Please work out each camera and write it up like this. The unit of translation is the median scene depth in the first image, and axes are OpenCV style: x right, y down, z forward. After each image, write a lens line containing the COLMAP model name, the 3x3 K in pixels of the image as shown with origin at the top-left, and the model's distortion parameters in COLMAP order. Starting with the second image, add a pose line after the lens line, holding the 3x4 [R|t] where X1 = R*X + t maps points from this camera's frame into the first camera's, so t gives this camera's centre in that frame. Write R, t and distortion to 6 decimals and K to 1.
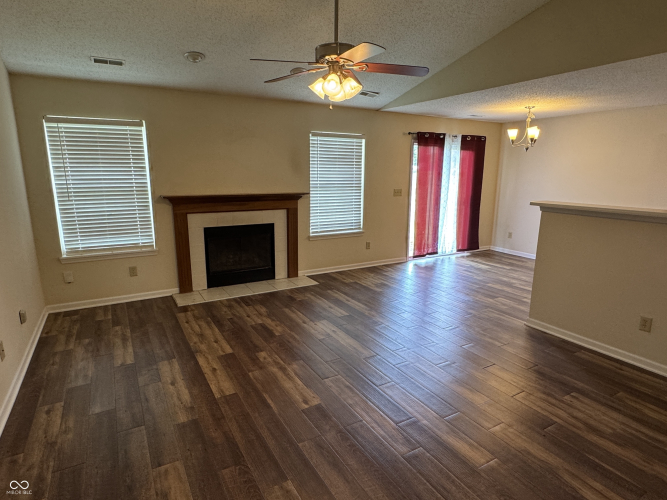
lens RADIAL K [[383.7, 0, 326.7], [0, 383.7, 251.2], [0, 0, 1]] dist [-0.003909, 0.000898]
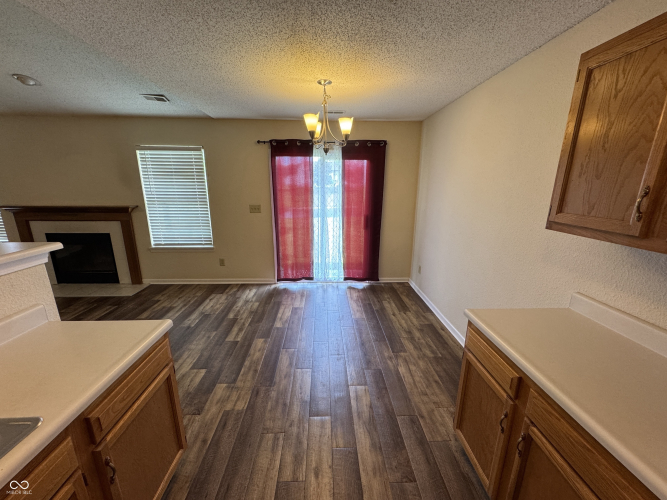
lens RADIAL K [[268.2, 0, 332.0], [0, 268.2, 250.4], [0, 0, 1]] dist [-0.002605, 0.000338]
pose [[0.890024, 0.114476, -0.441307, 0.764167], [-0.095272, 0.993293, 0.065517, -0.134970], [0.445848, -0.016268, 0.894961, 0.603860]]
